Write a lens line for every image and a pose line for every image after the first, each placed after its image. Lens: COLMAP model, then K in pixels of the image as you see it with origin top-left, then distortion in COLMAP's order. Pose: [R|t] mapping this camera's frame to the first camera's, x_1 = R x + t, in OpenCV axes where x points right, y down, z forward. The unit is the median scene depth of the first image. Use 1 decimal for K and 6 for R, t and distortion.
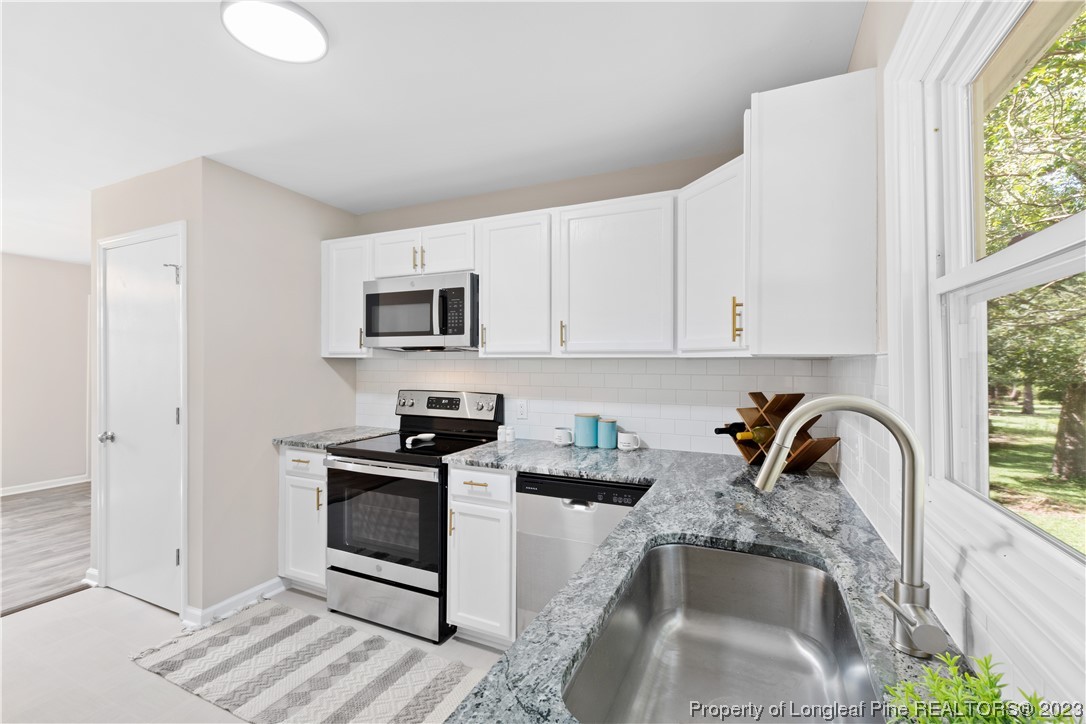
lens RADIAL K [[465.3, 0, 545.4], [0, 465.3, 362.7], [0, 0, 1]] dist [0.001530, -0.000635]
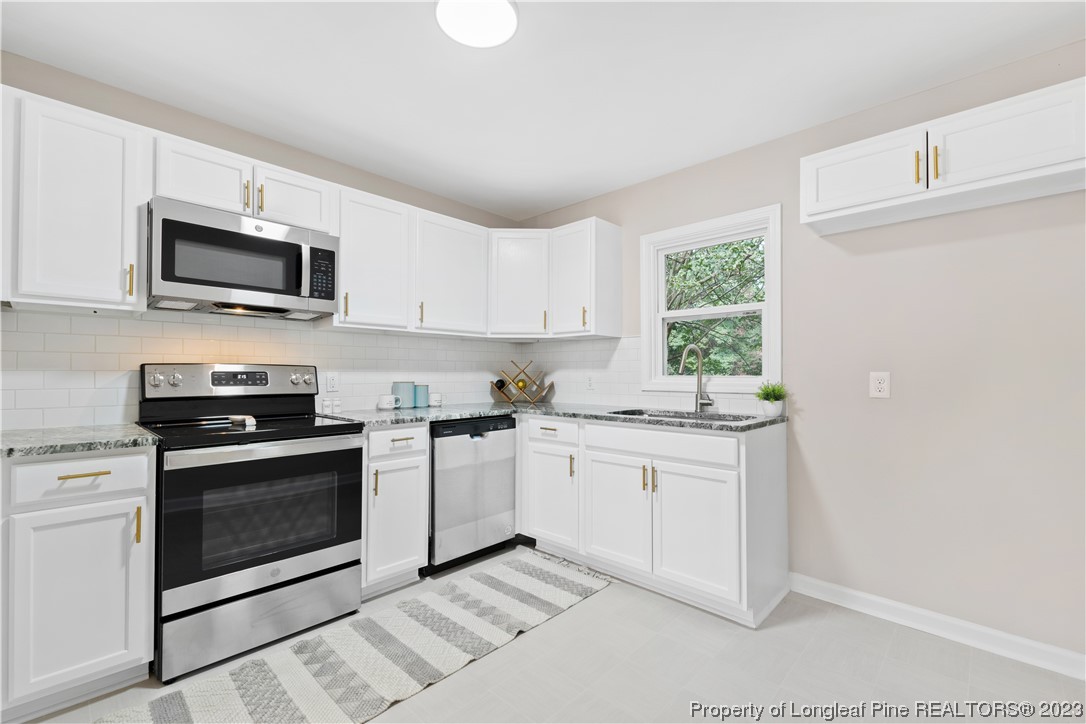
lens RADIAL K [[465.3, 0, 548.0], [0, 465.3, 364.4], [0, 0, 1]] dist [0.001530, -0.000635]
pose [[0.313192, 0.011391, 0.949622, -0.941111], [-0.005403, 0.999933, -0.010213, 0.078235], [-0.949675, -0.001932, 0.313232, 0.277832]]
